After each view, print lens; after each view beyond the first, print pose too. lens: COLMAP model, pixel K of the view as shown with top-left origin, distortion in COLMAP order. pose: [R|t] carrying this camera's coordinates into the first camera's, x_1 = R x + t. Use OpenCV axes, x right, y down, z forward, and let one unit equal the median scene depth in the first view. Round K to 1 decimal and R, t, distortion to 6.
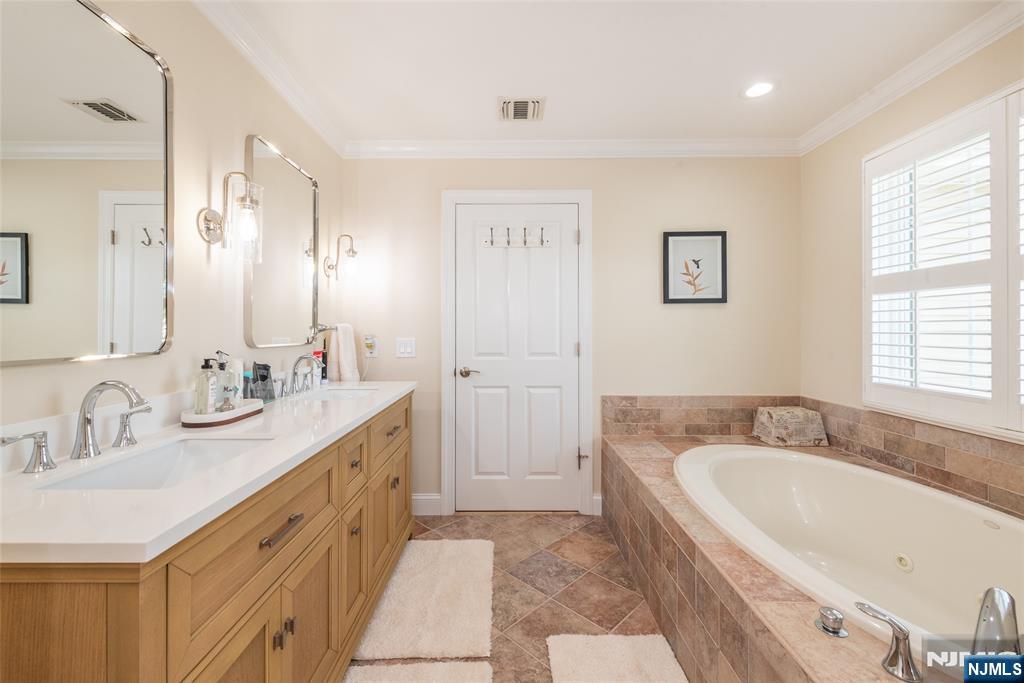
lens RADIAL K [[416.4, 0, 515.1], [0, 416.4, 326.3], [0, 0, 1]] dist [0.007901, -0.003616]
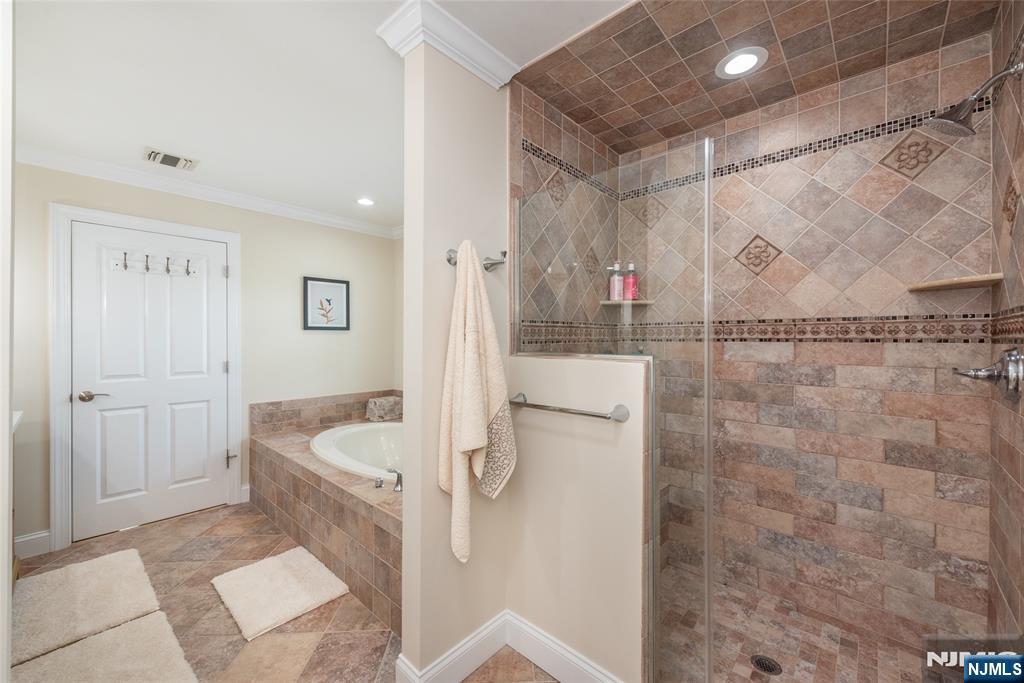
lens RADIAL K [[416.4, 0, 516.6], [0, 416.4, 337.9], [0, 0, 1]] dist [0.007901, -0.003616]
pose [[0.689780, -0.000627, 0.724019, -0.147775], [-0.005901, 0.999962, 0.006488, -0.042260], [-0.723995, -0.008748, 0.689750, -0.436446]]
